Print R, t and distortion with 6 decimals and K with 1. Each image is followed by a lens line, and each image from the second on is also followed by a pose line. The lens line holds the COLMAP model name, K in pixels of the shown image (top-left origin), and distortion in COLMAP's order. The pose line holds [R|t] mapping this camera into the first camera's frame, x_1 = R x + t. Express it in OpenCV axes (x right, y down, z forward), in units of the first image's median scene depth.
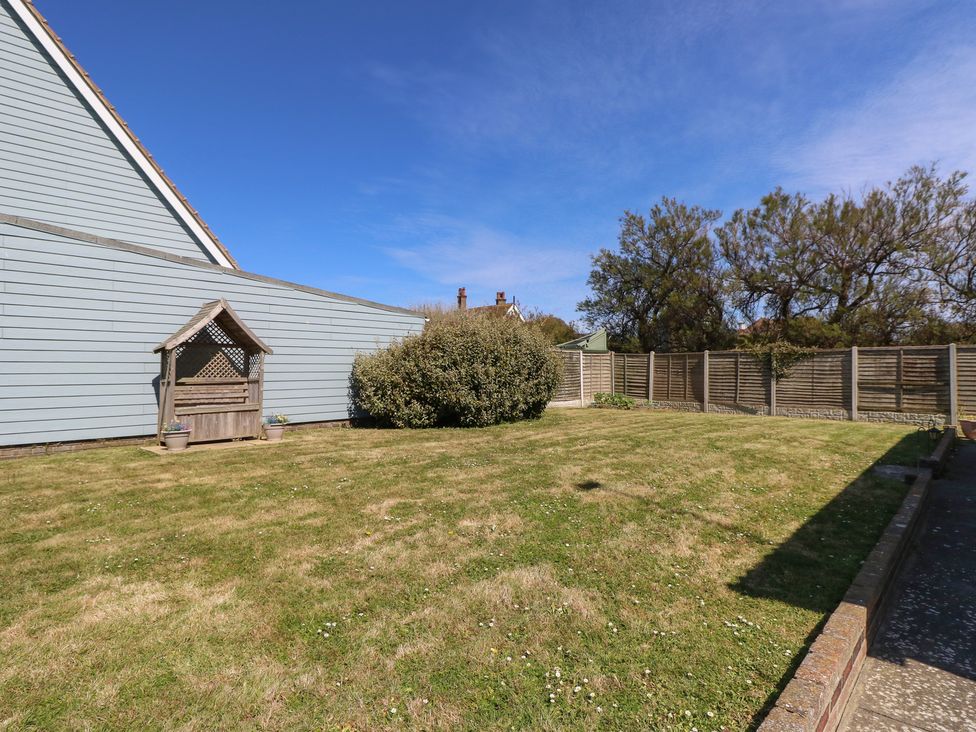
lens RADIAL K [[513.9, 0, 486.6], [0, 513.9, 362.6], [0, 0, 1]] dist [0.002511, -0.019115]
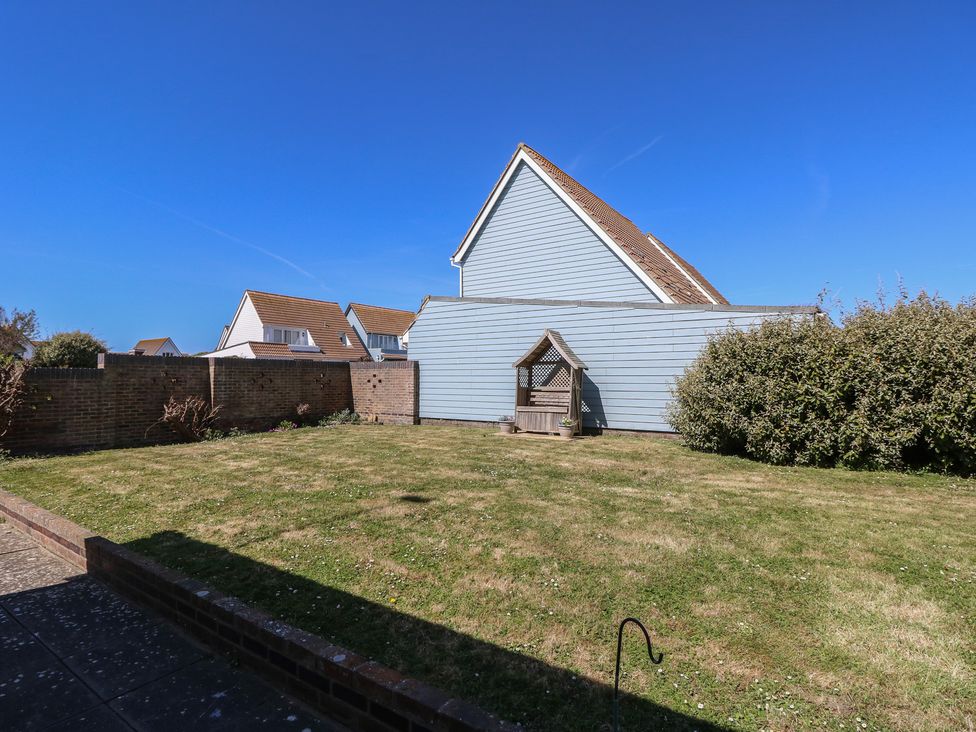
lens RADIAL K [[513.9, 0, 486.6], [0, 513.9, 362.6], [0, 0, 1]] dist [0.002511, -0.019115]
pose [[0.168507, -0.025144, -0.985380, 0.317394], [0.015768, 0.999615, -0.022811, -0.002725], [0.985574, -0.011693, 0.168839, 0.245456]]
